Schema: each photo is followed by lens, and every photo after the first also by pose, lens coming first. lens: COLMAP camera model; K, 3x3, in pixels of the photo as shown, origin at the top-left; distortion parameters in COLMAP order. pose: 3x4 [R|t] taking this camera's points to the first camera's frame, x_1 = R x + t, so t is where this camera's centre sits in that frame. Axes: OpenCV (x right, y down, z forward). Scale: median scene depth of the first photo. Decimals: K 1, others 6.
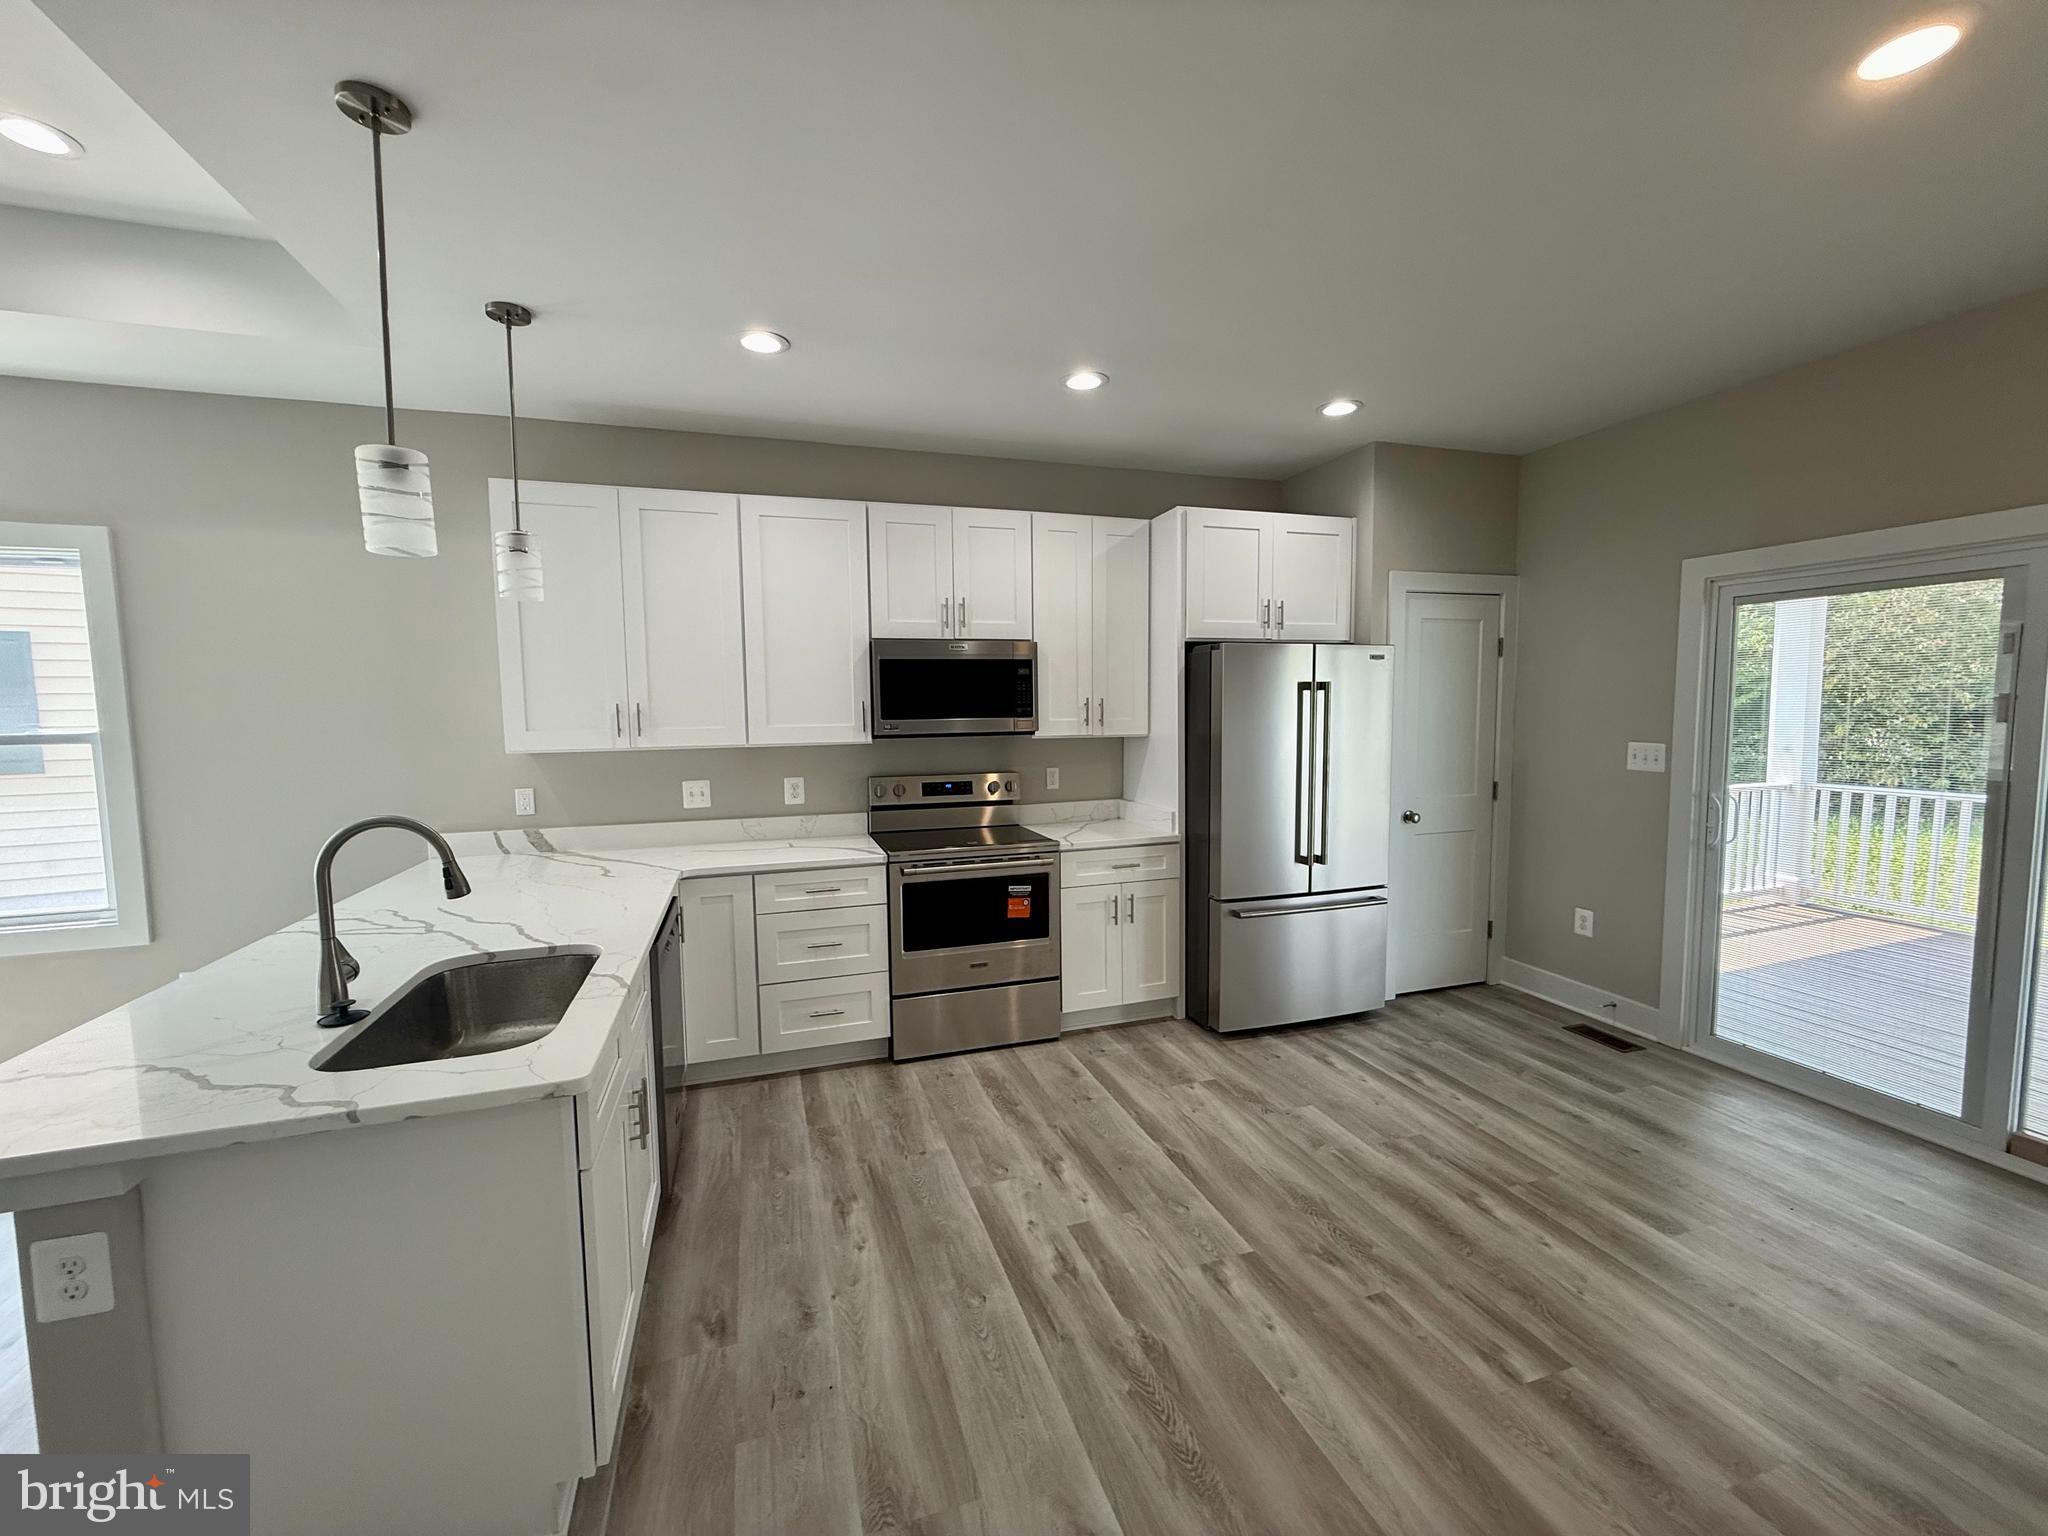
lens RADIAL K [[818.7, 0, 1015.7], [0, 818.7, 767.3], [0, 0, 1]] dist [-0.000360, -0.000065]
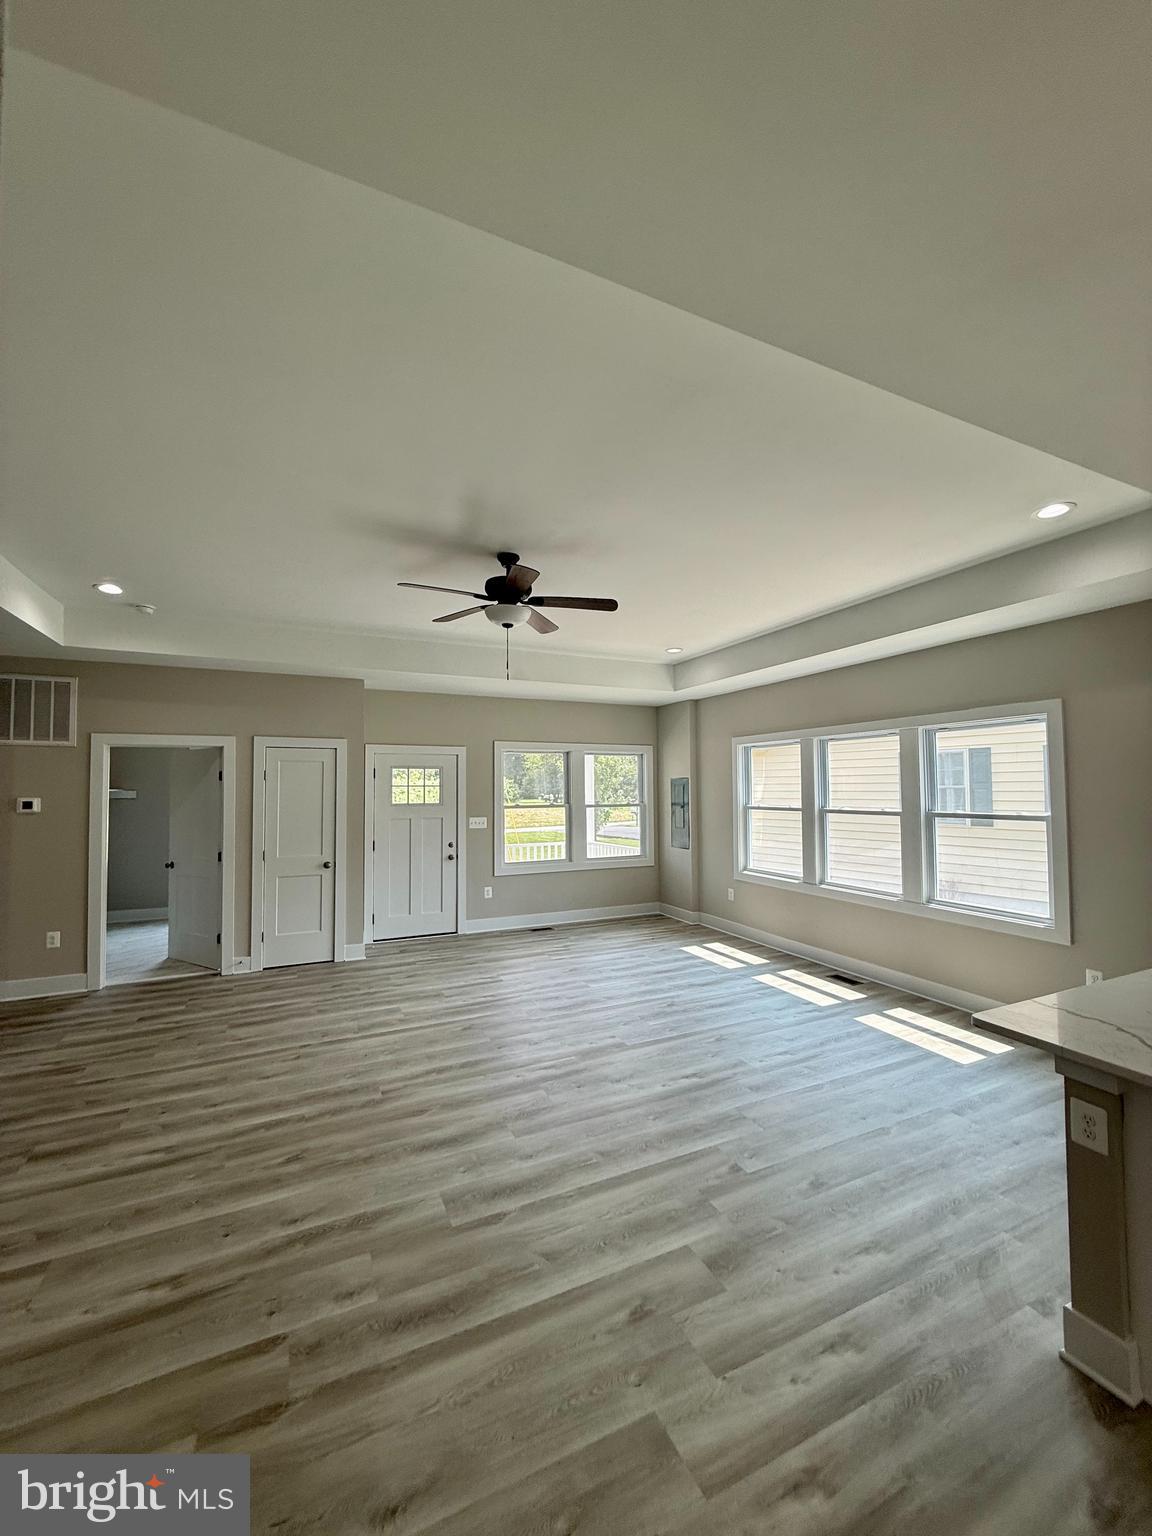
lens RADIAL K [[614.0, 0, 575.3], [0, 614.0, 764.1], [0, 0, 1]] dist [-0.000360, -0.000065]
pose [[0.118586, -0.028938, -0.992522, 0.050626], [-0.073860, 0.996549, -0.037880, -0.024917], [0.990193, 0.077799, 0.116039, -0.142676]]
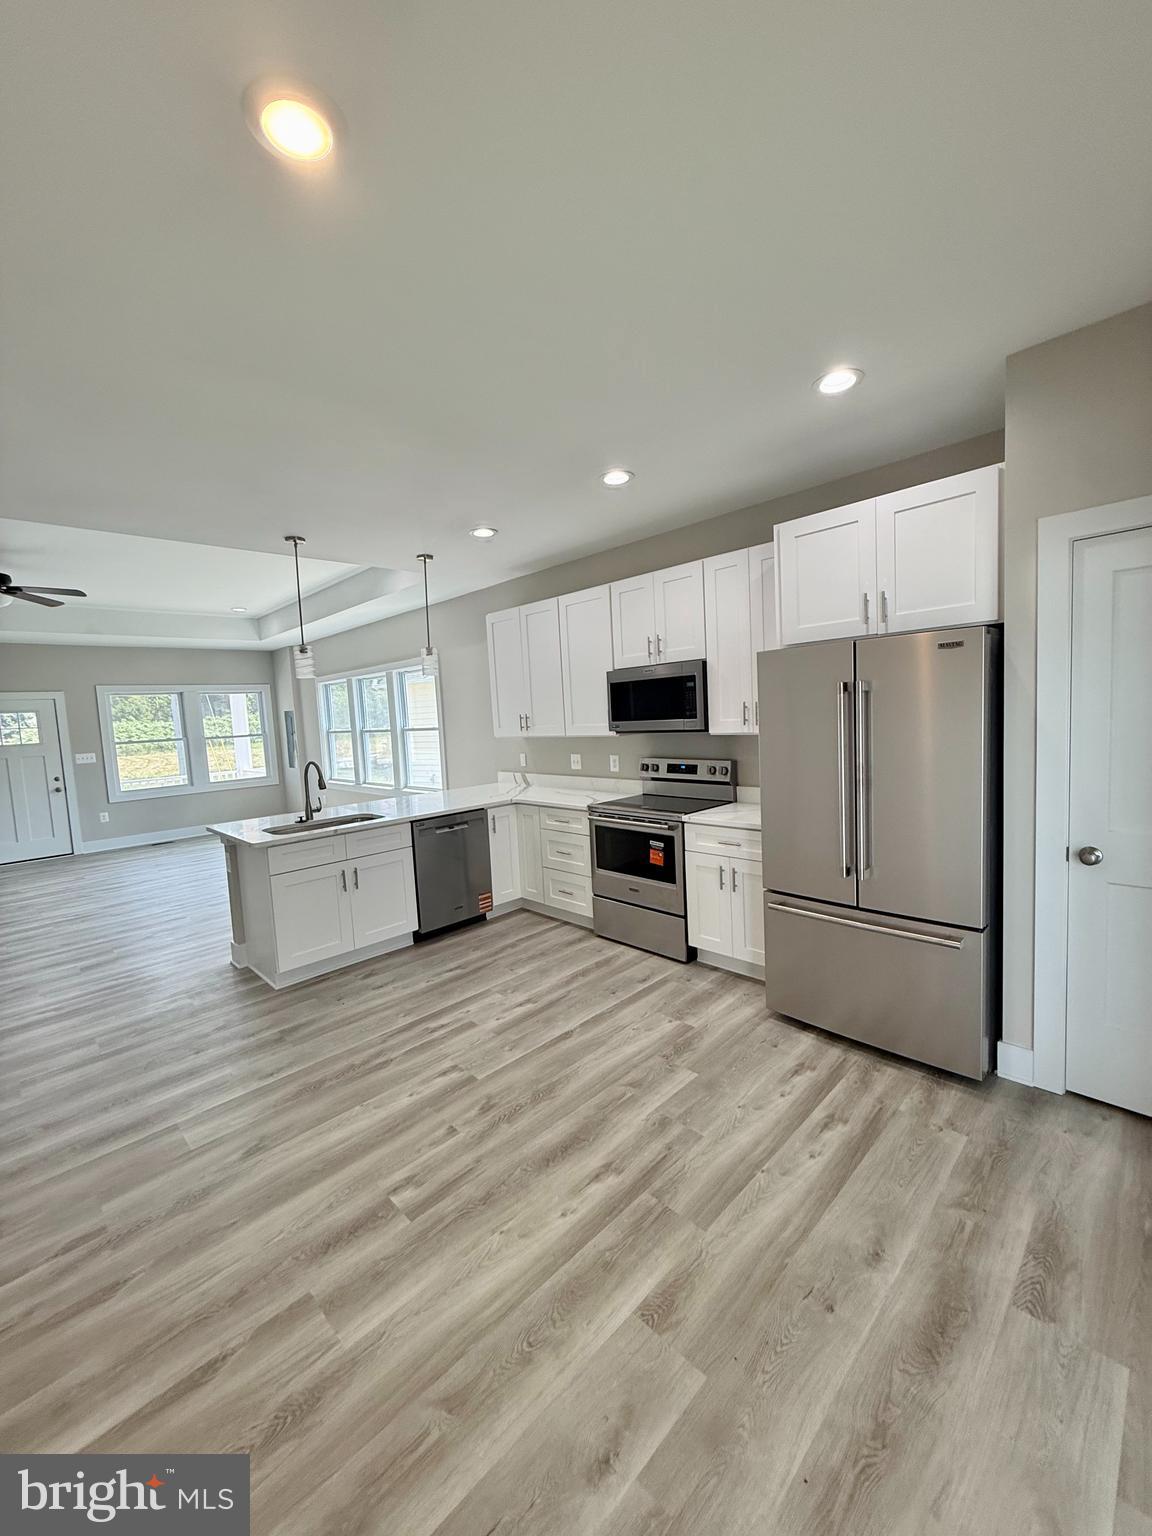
lens RADIAL K [[614.0, 0, 576.6], [0, 614.0, 760.6], [0, 0, 1]] dist [-0.000360, -0.000065]
pose [[0.443260, 0.060566, -0.894345, 0.910109], [-0.023686, 0.998158, 0.055856, -0.049947], [0.896080, -0.003576, 0.443878, 0.436186]]
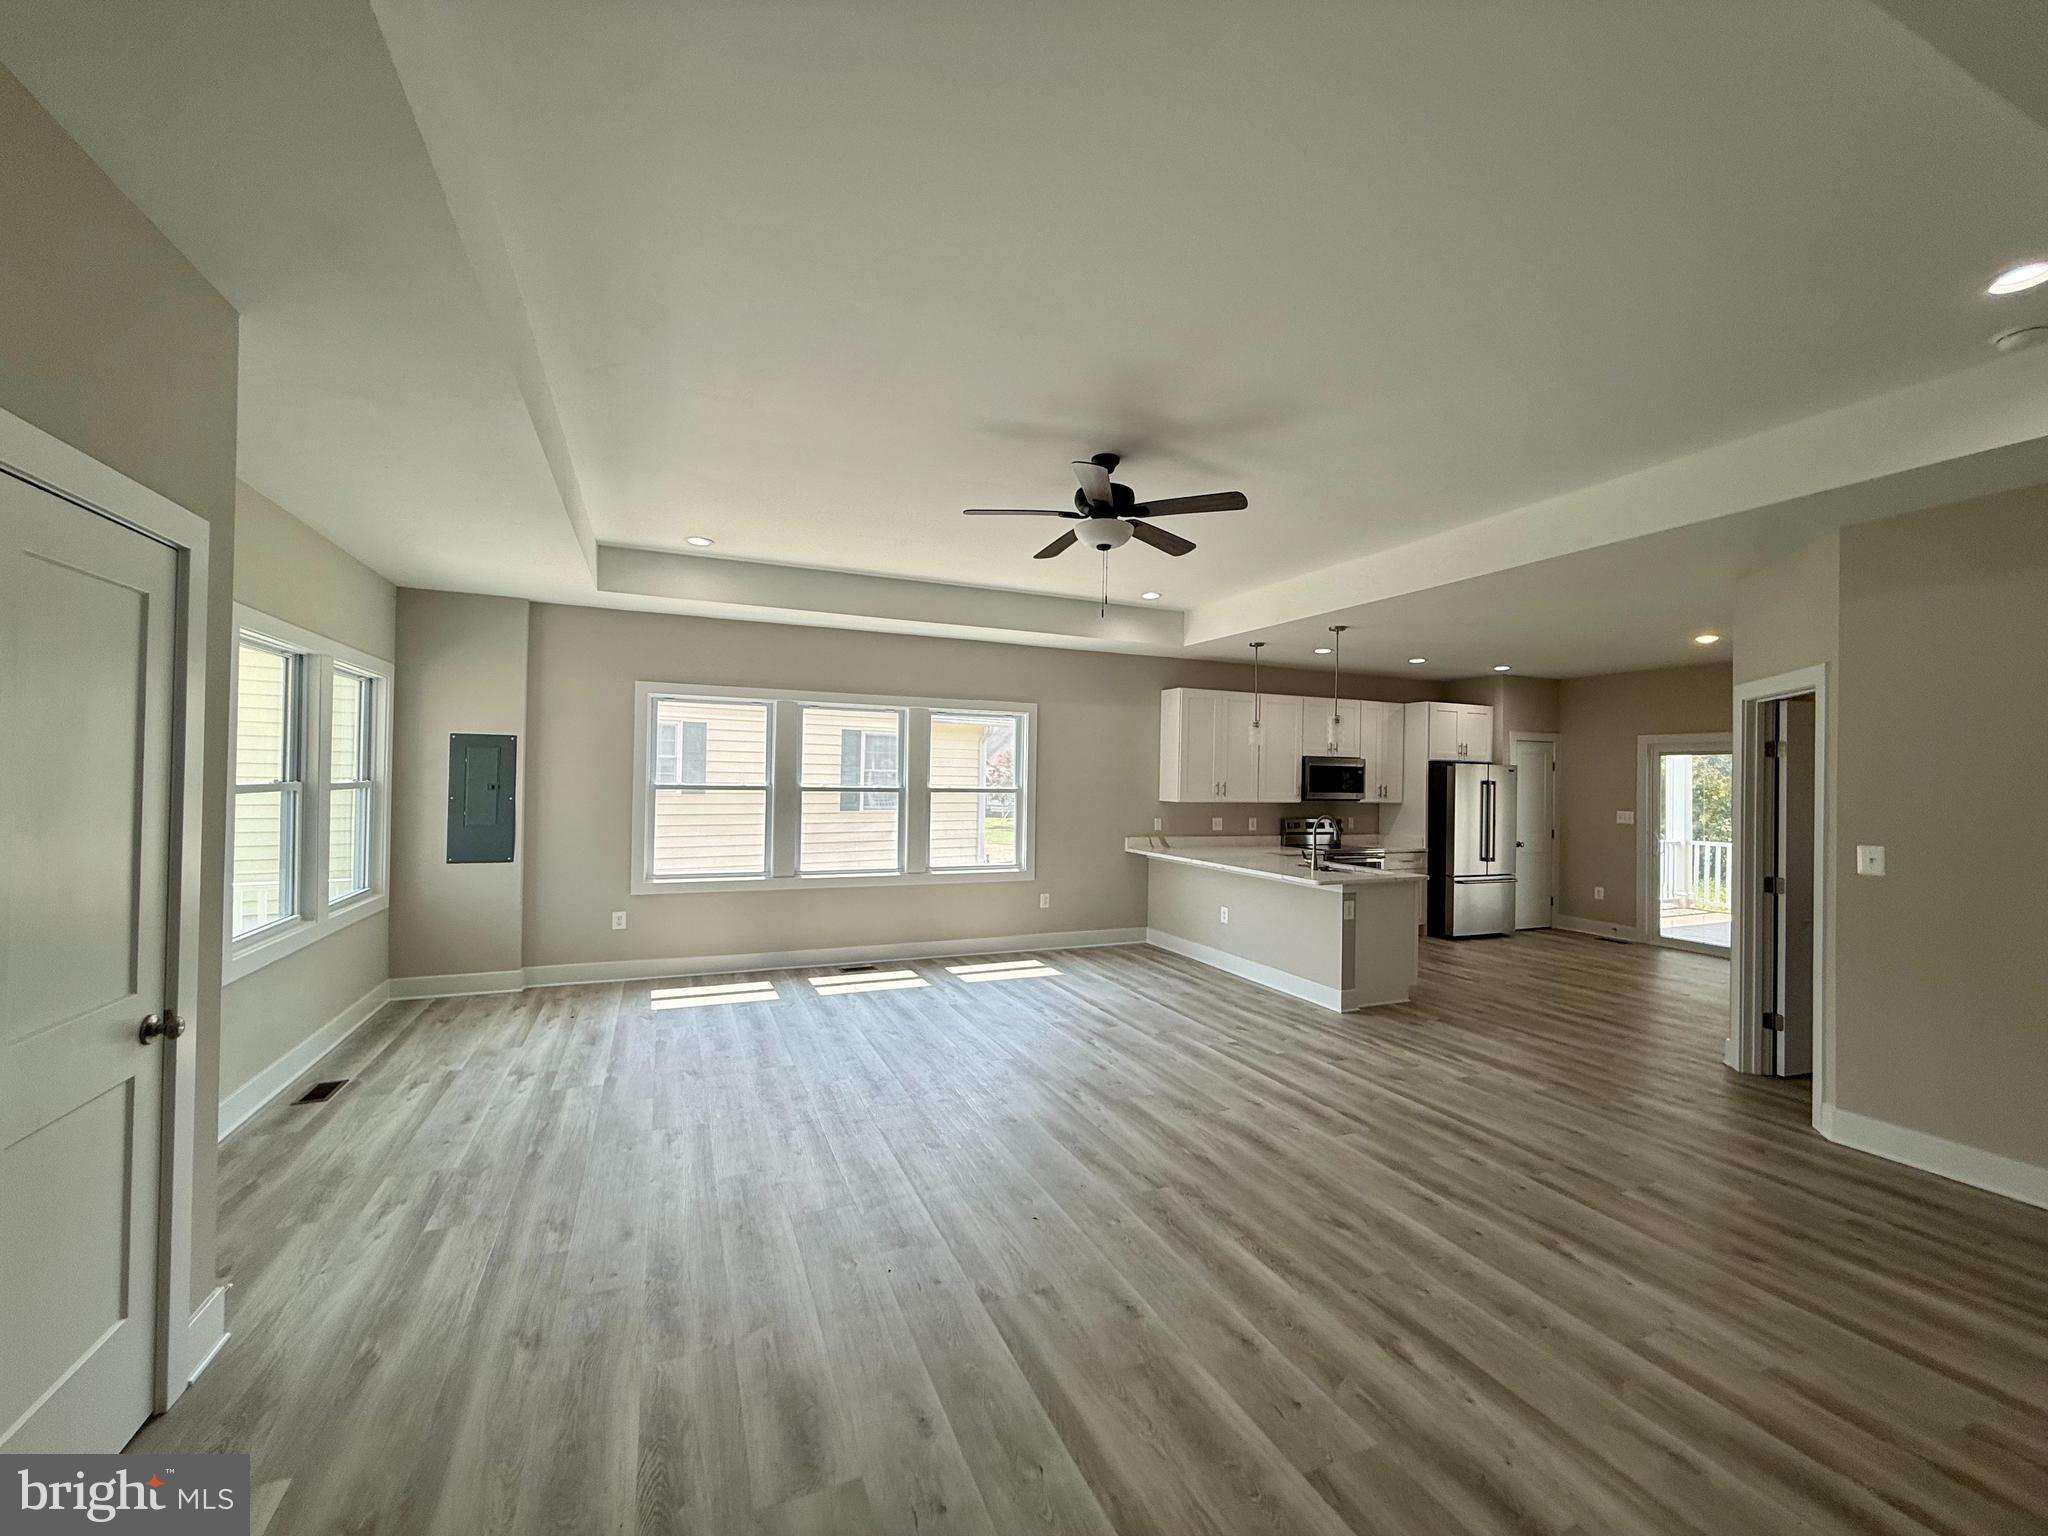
lens RADIAL K [[818.7, 0, 1019.1], [0, 818.7, 769.3], [0, 0, 1]] dist [-0.000360, -0.000065]
pose [[0.995435, 0.030886, 0.090303, -1.221706], [-0.022789, 0.995738, -0.089366, 0.103576], [-0.092678, 0.086901, 0.991897, -1.221482]]
